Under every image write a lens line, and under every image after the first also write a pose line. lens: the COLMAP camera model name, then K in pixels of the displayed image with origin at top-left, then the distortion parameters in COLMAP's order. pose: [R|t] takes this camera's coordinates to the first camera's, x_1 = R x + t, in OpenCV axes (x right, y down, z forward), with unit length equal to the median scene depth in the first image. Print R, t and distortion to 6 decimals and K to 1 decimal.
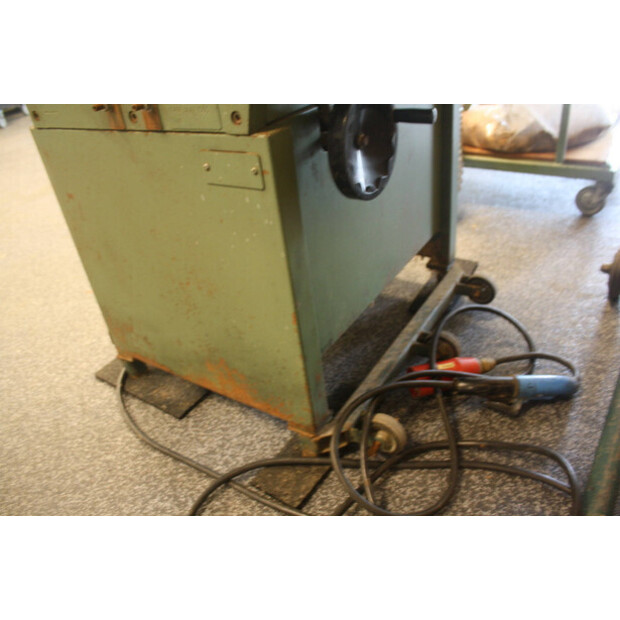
lens RADIAL K [[517.1, 0, 310.0], [0, 517.1, 310.0], [0, 0, 1]] dist [-0.175047, 0.163021]
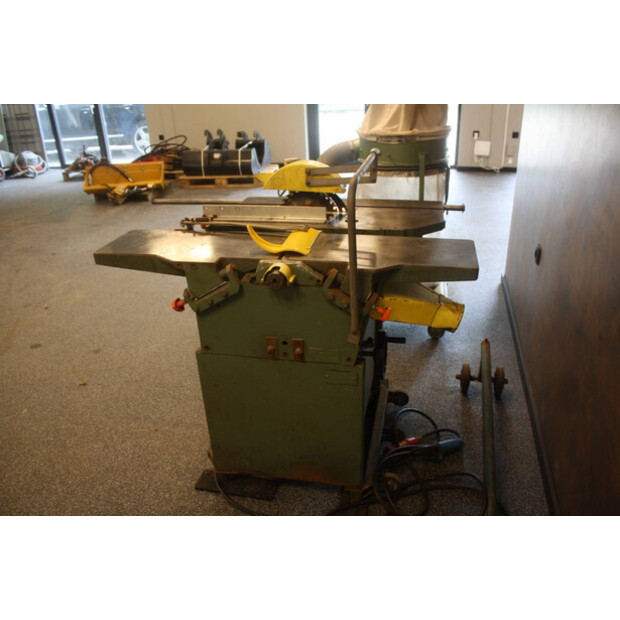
lens RADIAL K [[517.1, 0, 310.0], [0, 517.1, 310.0], [0, 0, 1]] dist [-0.175047, 0.163021]
pose [[0.933777, -0.082265, 0.348272, -0.723302], [0.136743, 0.981389, -0.134818, -0.185309], [-0.330699, 0.173514, 0.927648, -0.810172]]
